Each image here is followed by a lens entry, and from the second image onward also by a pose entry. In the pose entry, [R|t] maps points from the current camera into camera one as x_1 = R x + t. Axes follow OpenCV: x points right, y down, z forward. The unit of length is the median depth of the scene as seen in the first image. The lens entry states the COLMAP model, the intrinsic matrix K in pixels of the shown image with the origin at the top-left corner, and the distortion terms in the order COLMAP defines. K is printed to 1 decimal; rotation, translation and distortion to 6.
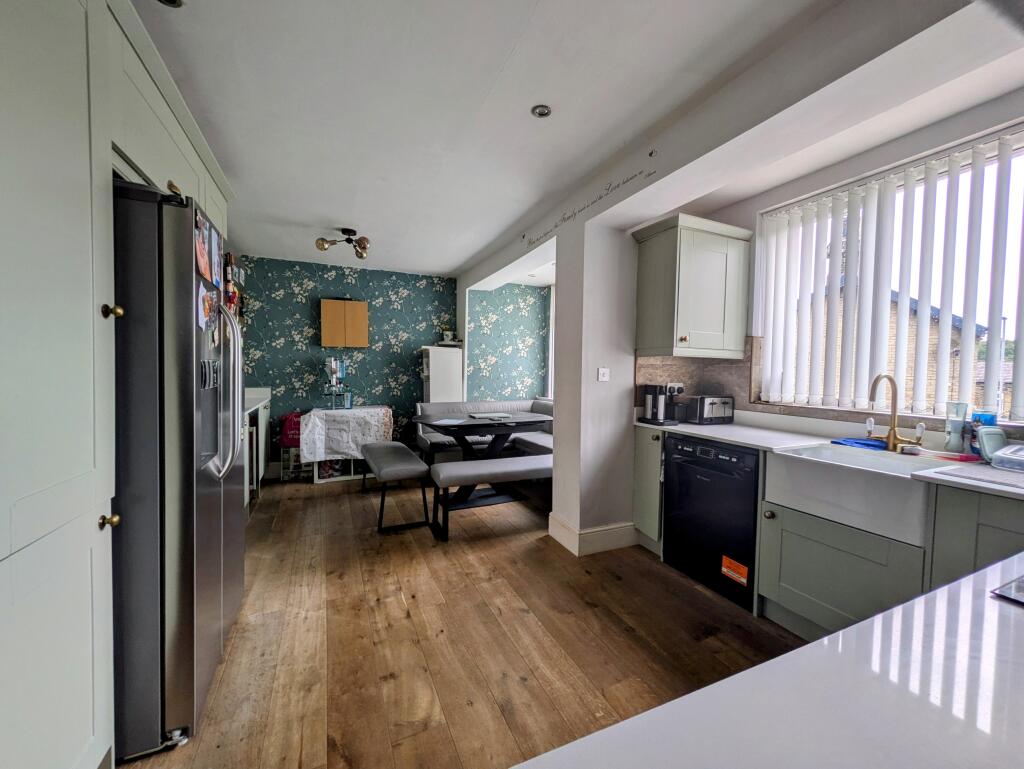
lens RADIAL K [[405.1, 0, 510.3], [0, 405.1, 384.7], [0, 0, 1]] dist [-0.000717, -0.000525]
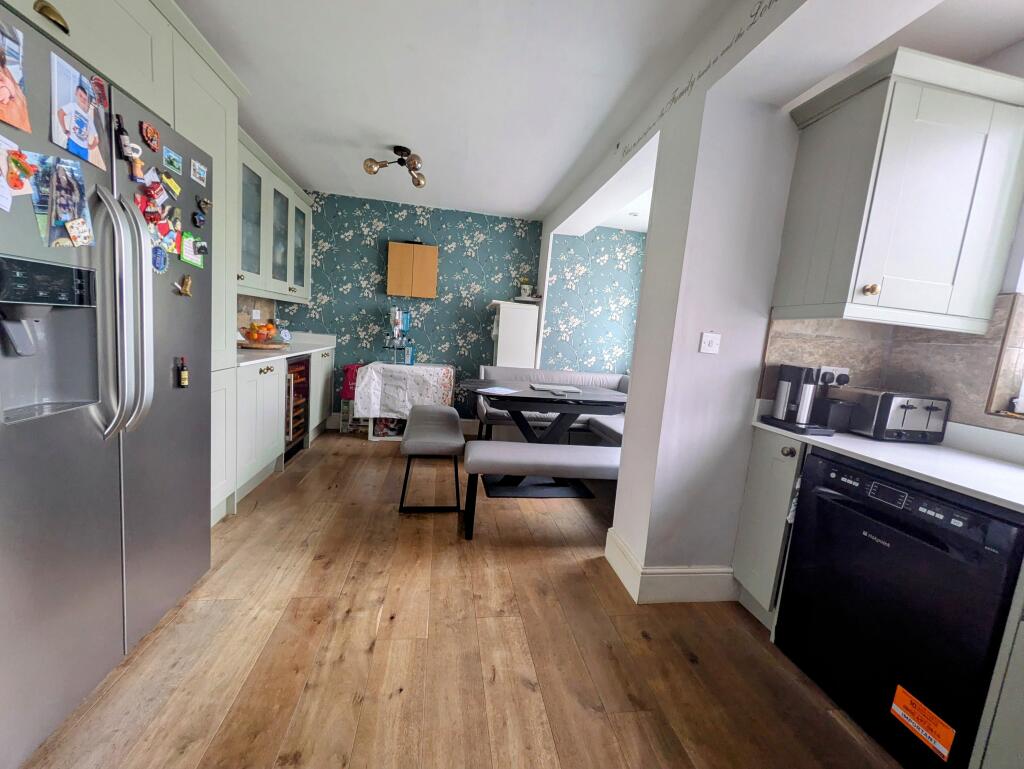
lens RADIAL K [[405.1, 0, 510.3], [0, 405.1, 384.7], [0, 0, 1]] dist [-0.000717, -0.000525]
pose [[0.962067, 0.100944, -0.253452, 0.088481], [-0.081406, 0.992925, 0.086451, 0.010036], [0.260385, -0.062539, 0.963477, 0.273936]]
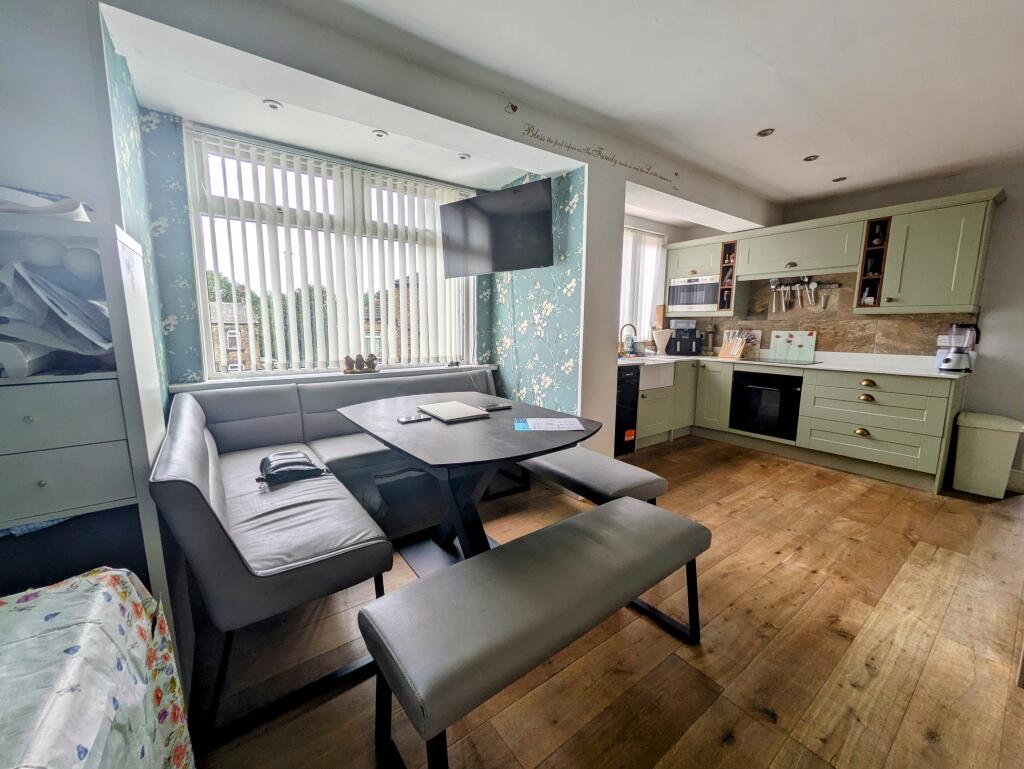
lens RADIAL K [[401.8, 0, 512.0], [0, 401.8, 384.5], [0, 0, 1]] dist [0.001445, -0.000084]
pose [[-0.209320, -0.158640, 0.964893, -0.754130], [0.031126, 0.985171, 0.168727, -0.058725], [-0.977352, 0.065351, -0.201279, 1.374528]]
